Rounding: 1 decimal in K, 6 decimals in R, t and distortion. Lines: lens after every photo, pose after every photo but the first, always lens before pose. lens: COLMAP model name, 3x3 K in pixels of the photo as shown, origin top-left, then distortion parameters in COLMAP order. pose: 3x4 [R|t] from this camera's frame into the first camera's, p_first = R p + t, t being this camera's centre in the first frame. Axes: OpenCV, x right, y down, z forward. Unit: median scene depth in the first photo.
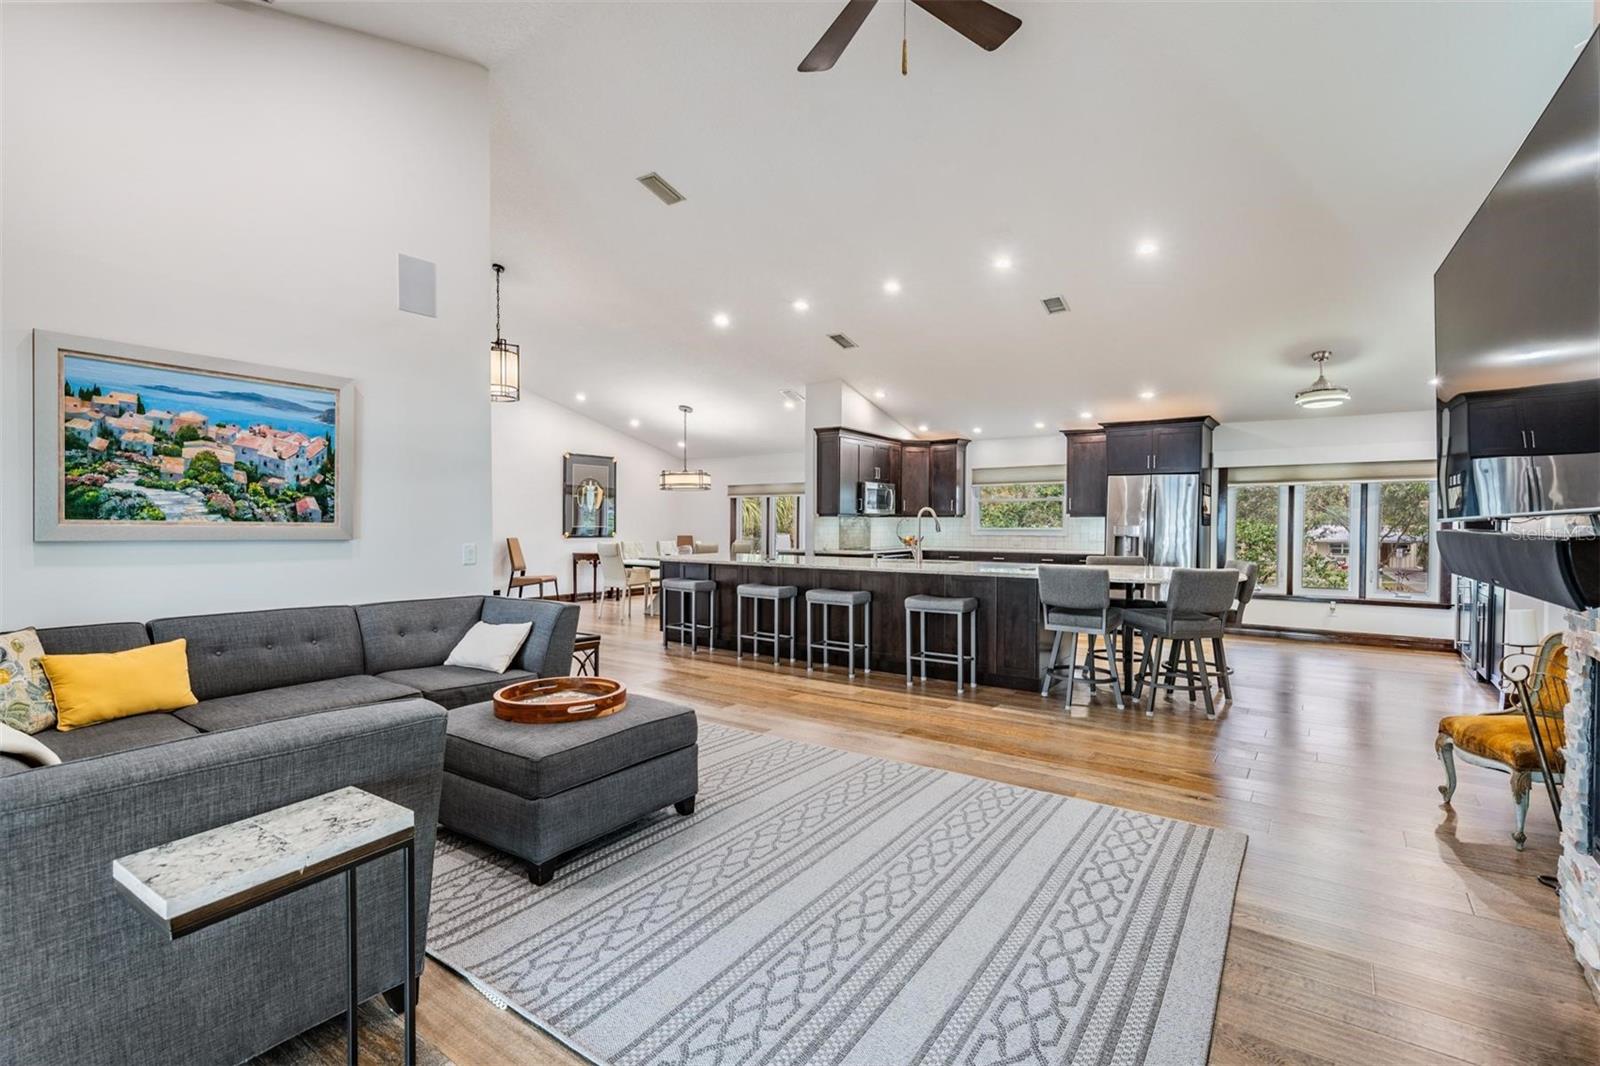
lens RADIAL K [[737.7, 0, 792.2], [0, 737.7, 534.0], [0, 0, 1]] dist [0.001820, 0.000167]
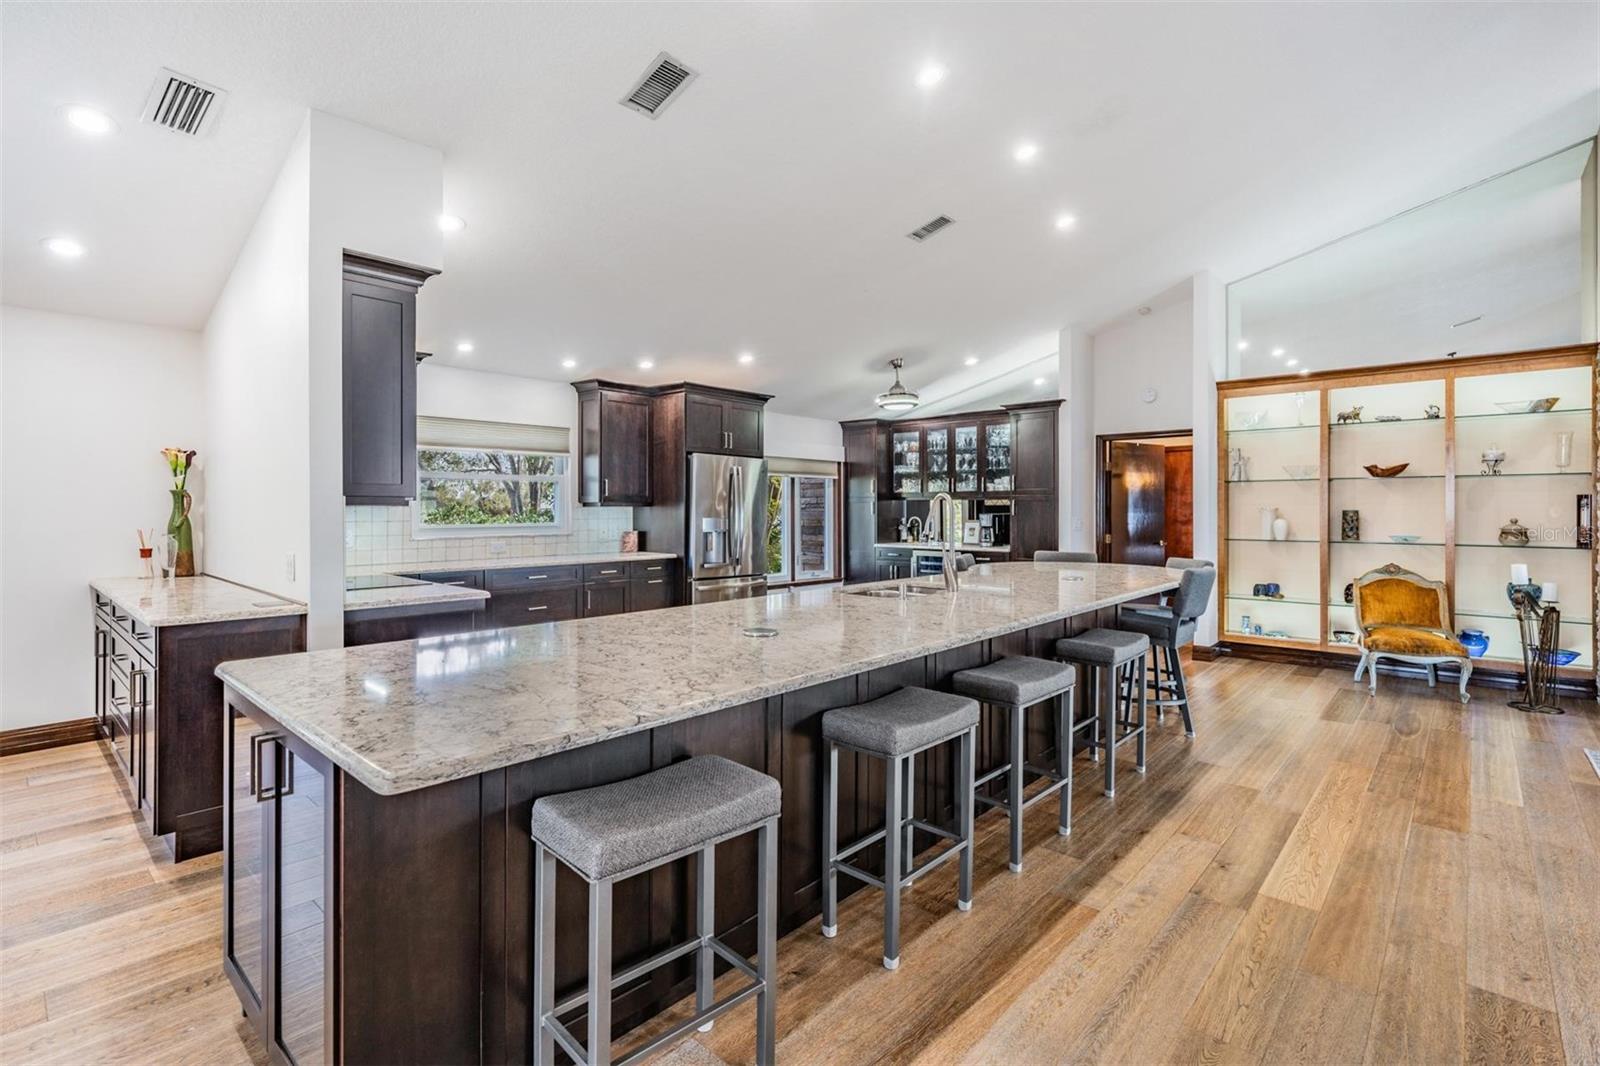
lens RADIAL K [[741.4, 0, 801.1], [0, 741.4, 507.4], [0, 0, 1]] dist [-0.000680, -0.000229]
pose [[0.103835, 0.000126, 0.994595, -0.322242], [0.015684, 0.999875, -0.001764, -0.020175], [-0.994471, 0.015783, 0.103820, 0.829236]]
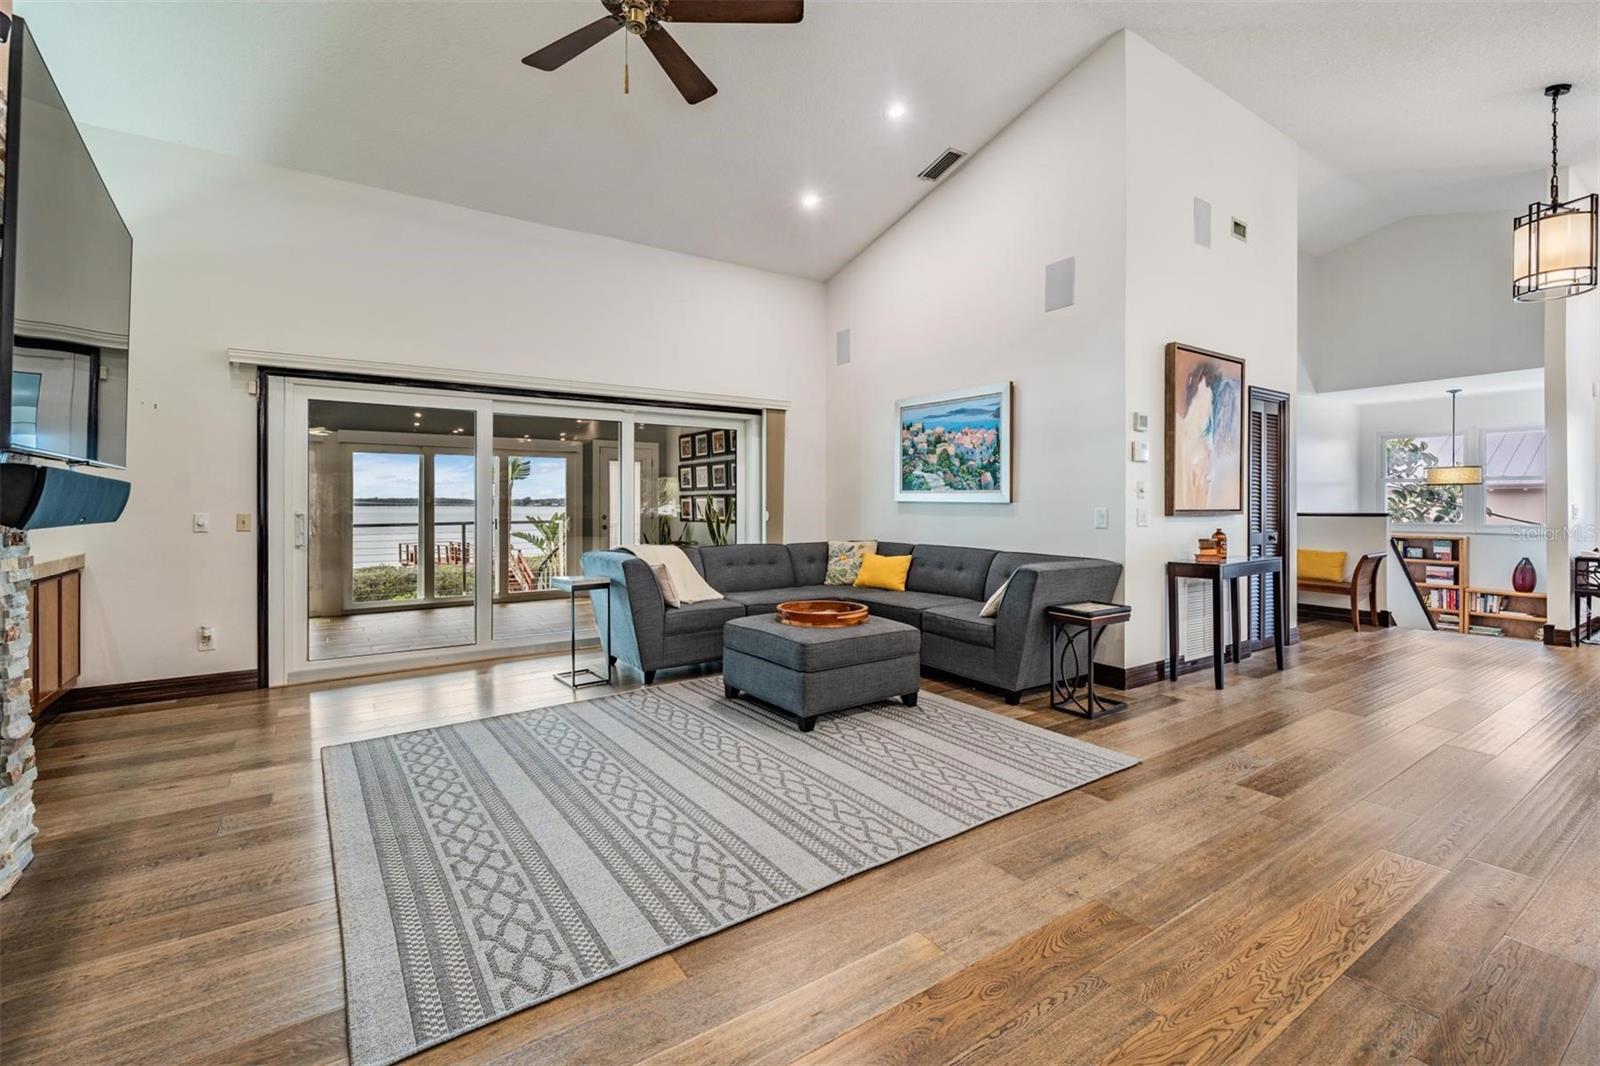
lens RADIAL K [[695.9, 0, 799.1], [0, 695.9, 506.9], [0, 0, 1]] dist [0.001895, 0.000153]
pose [[-0.334573, 0.004128, -0.942361, 0.348704], [-0.012756, 0.999879, 0.008908, 0.004557], [0.942283, 0.015001, -0.334480, 0.522449]]
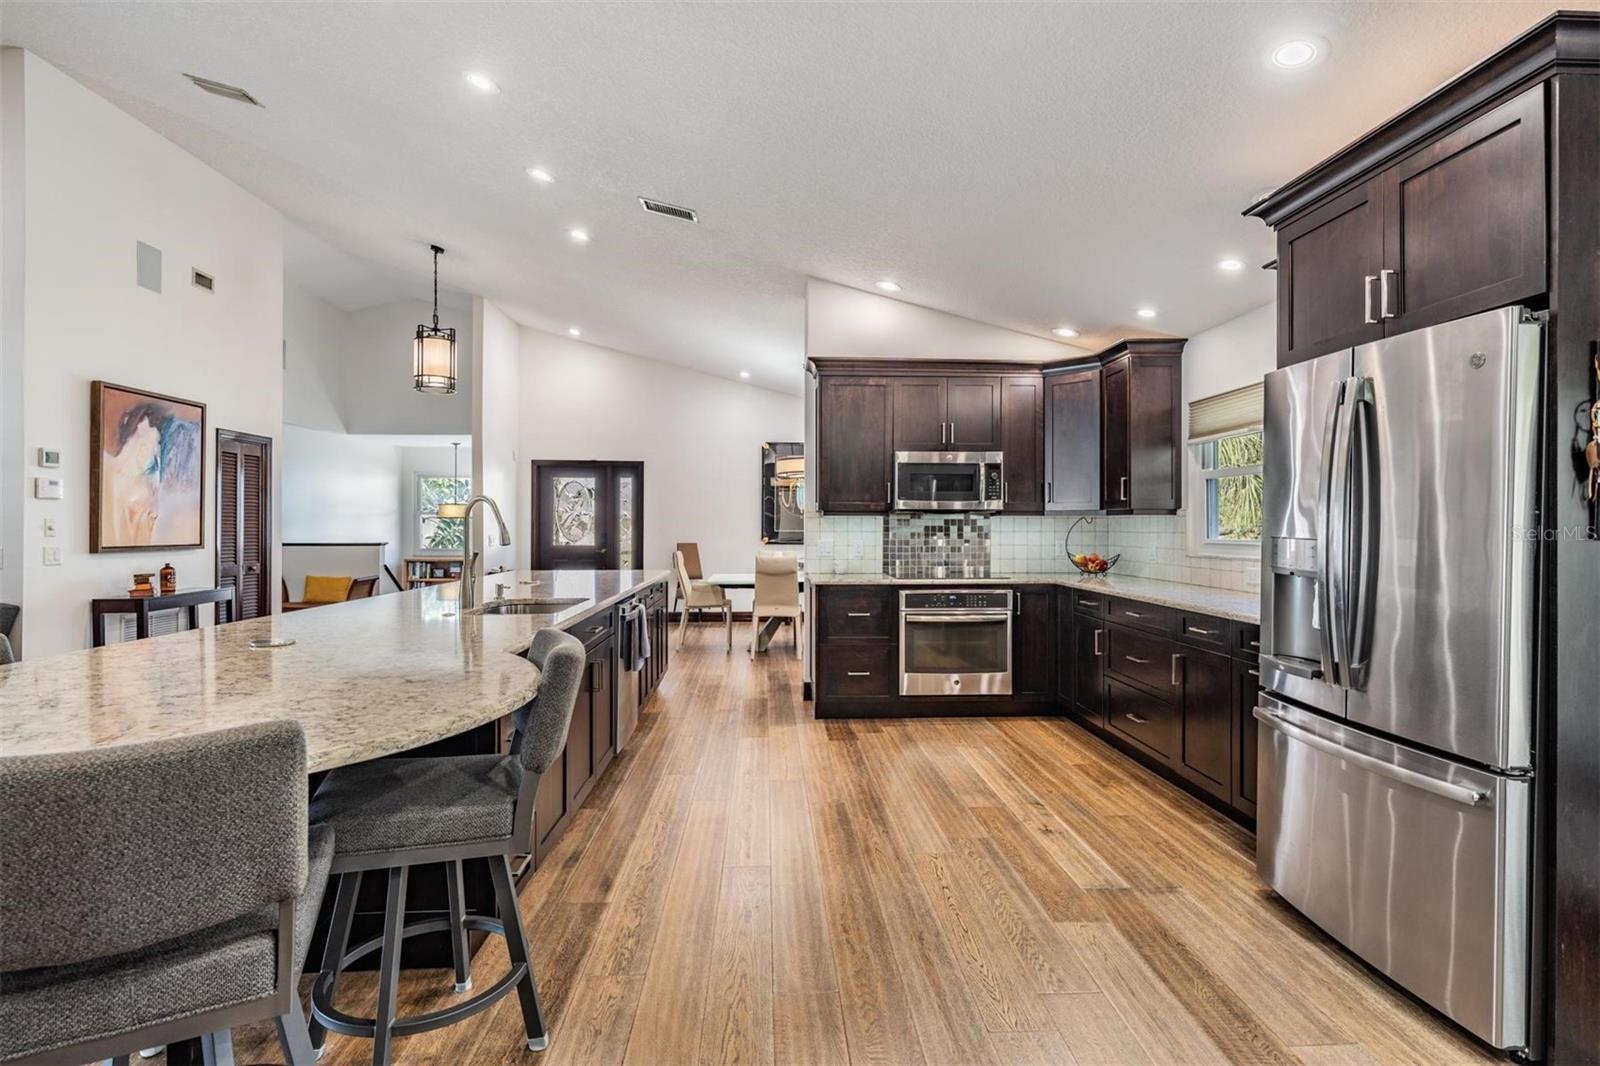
lens RADIAL K [[779.6, 0, 802.7], [0, 779.6, 522.8], [0, 0, 1]] dist [0.001146, -0.000369]
pose [[0.631071, -0.001921, -0.775723, 0.569147], [-0.012754, 0.999836, -0.012852, -0.010768], [0.775620, 0.018004, 0.630943, 0.662020]]
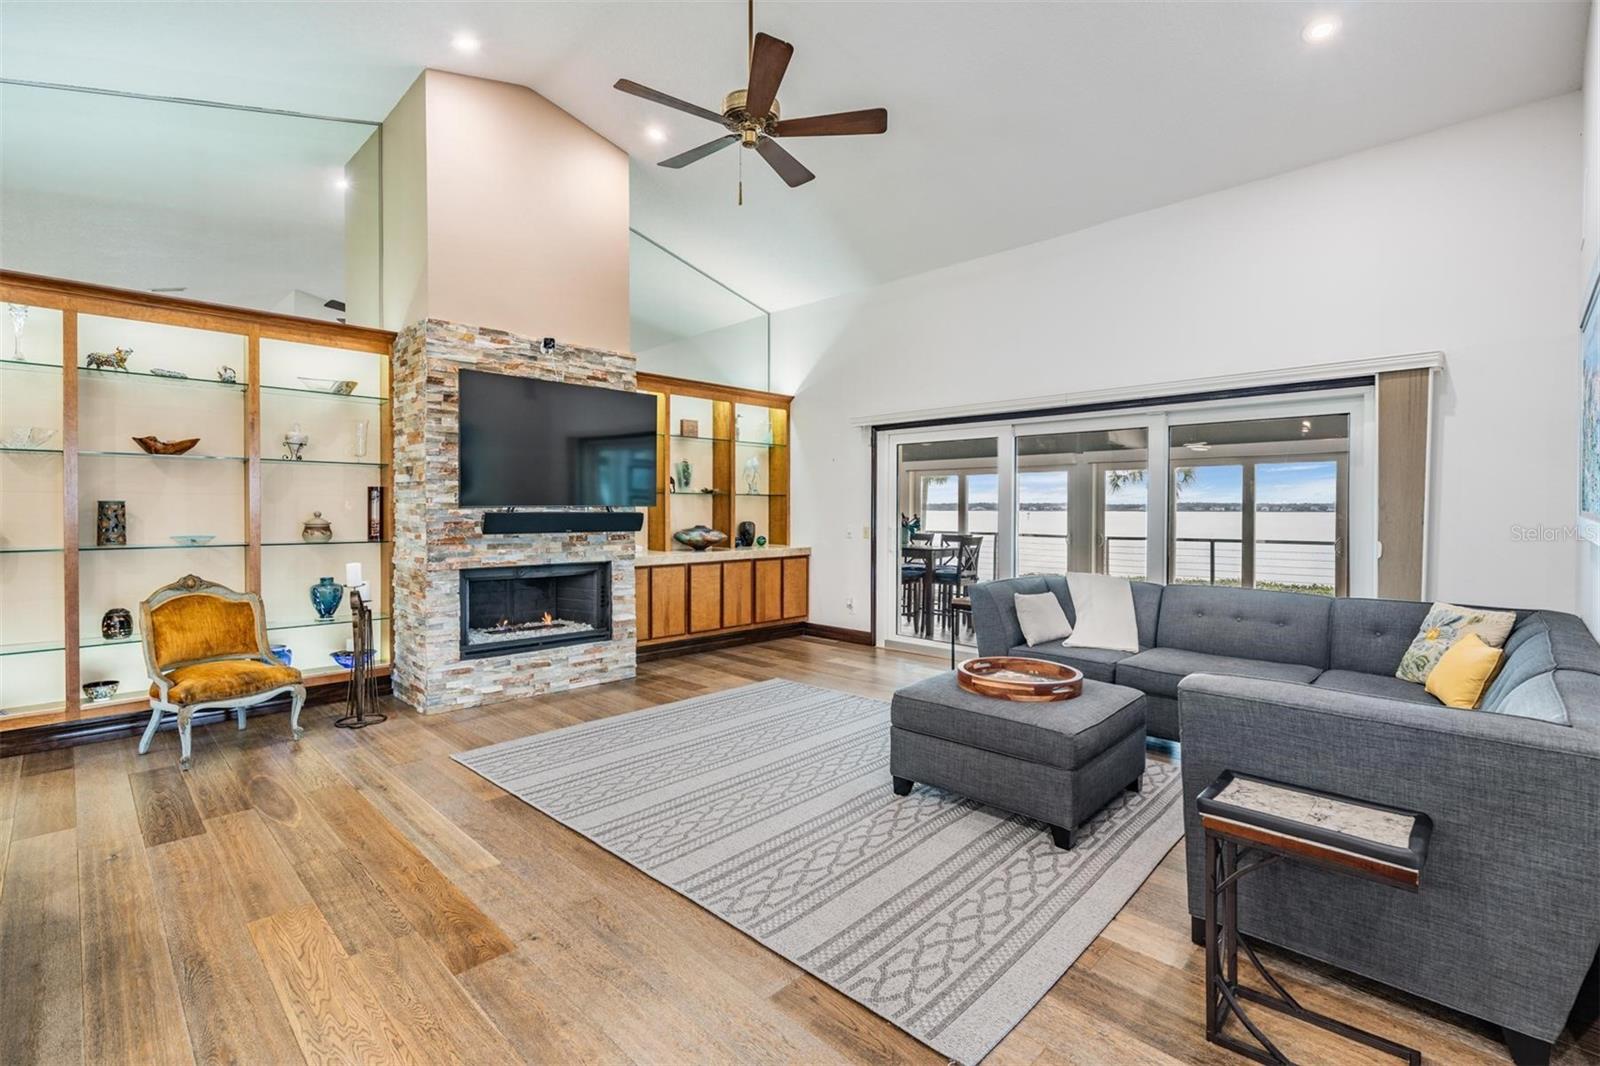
lens RADIAL K [[727.6, 0, 796.4], [0, 727.6, 515.9], [0, 0, 1]] dist [0.000752, -0.000290]
pose [[-0.989074, -0.005157, 0.147326, -0.056390], [-0.001445, 0.999679, 0.025291, -0.013006], [-0.147410, 0.024801, -0.988765, 0.776982]]
